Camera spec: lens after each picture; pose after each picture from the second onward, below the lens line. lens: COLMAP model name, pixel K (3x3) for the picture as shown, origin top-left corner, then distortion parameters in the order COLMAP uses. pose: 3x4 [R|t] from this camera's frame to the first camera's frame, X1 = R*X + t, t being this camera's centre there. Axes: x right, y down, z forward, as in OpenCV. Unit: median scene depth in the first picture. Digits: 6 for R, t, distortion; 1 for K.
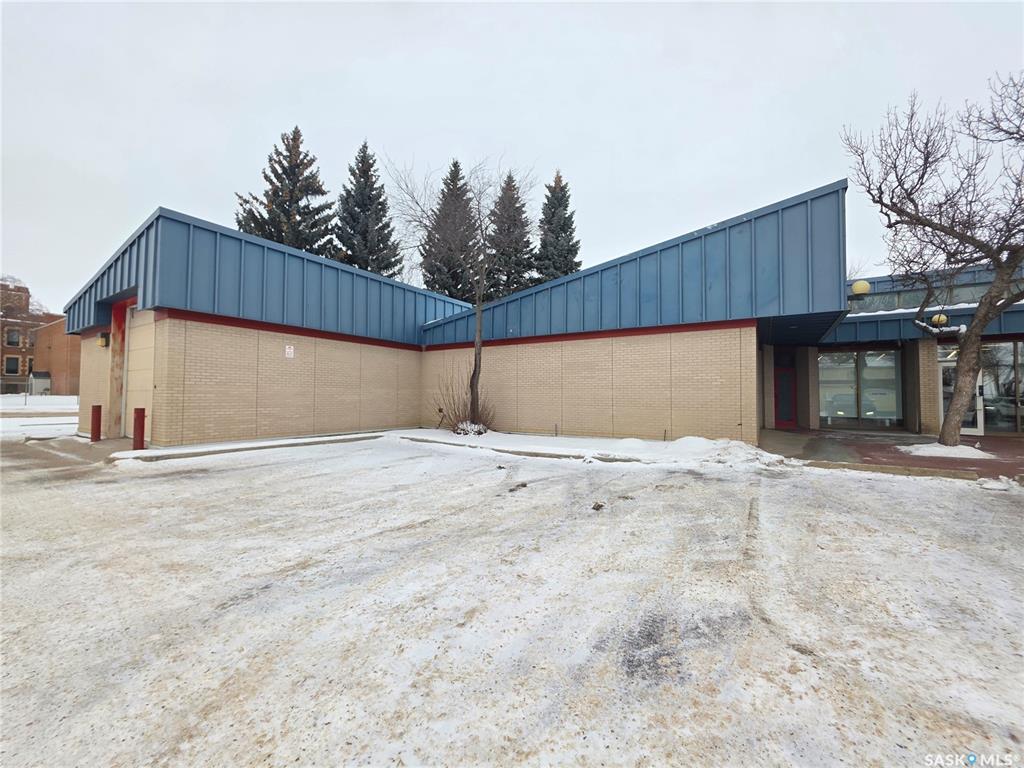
lens RADIAL K [[409.2, 0, 510.9], [0, 409.2, 383.0], [0, 0, 1]] dist [0.001135, 0.000198]
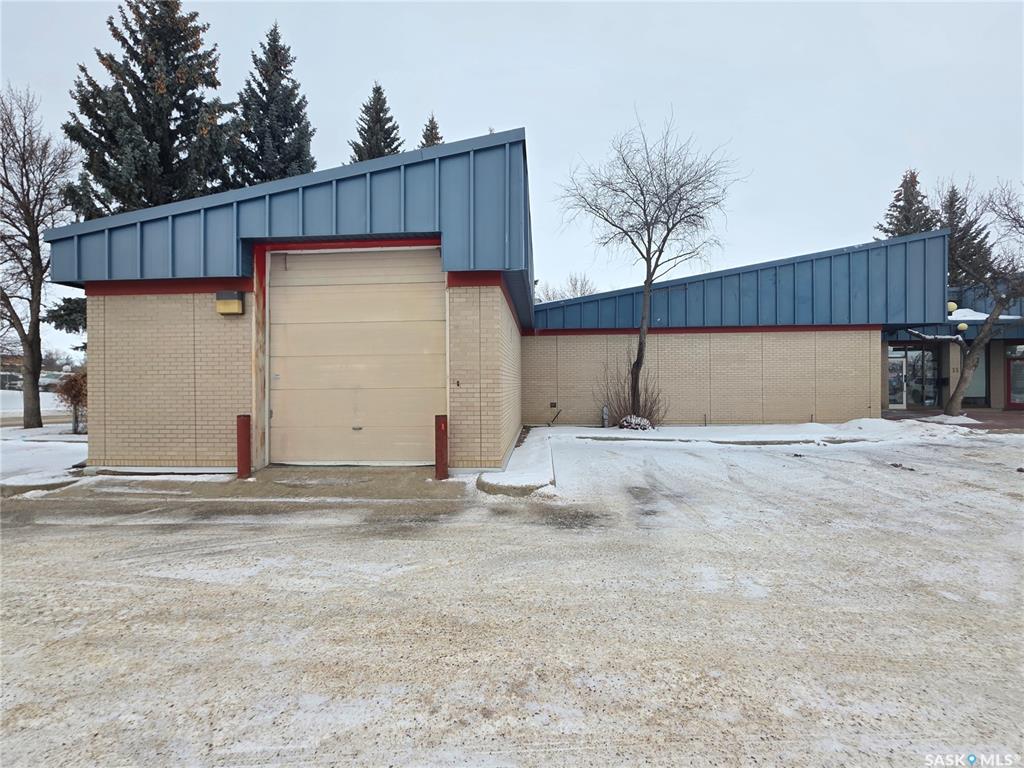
lens RADIAL K [[470.3, 0, 512.0], [0, 470.3, 383.4], [0, 0, 1]] dist [0.001591, -0.000059]
pose [[0.879774, -0.012383, 0.475232, -0.958949], [-0.002554, 0.999523, 0.030772, -0.012680], [-0.475386, -0.028286, 0.879322, 0.216266]]
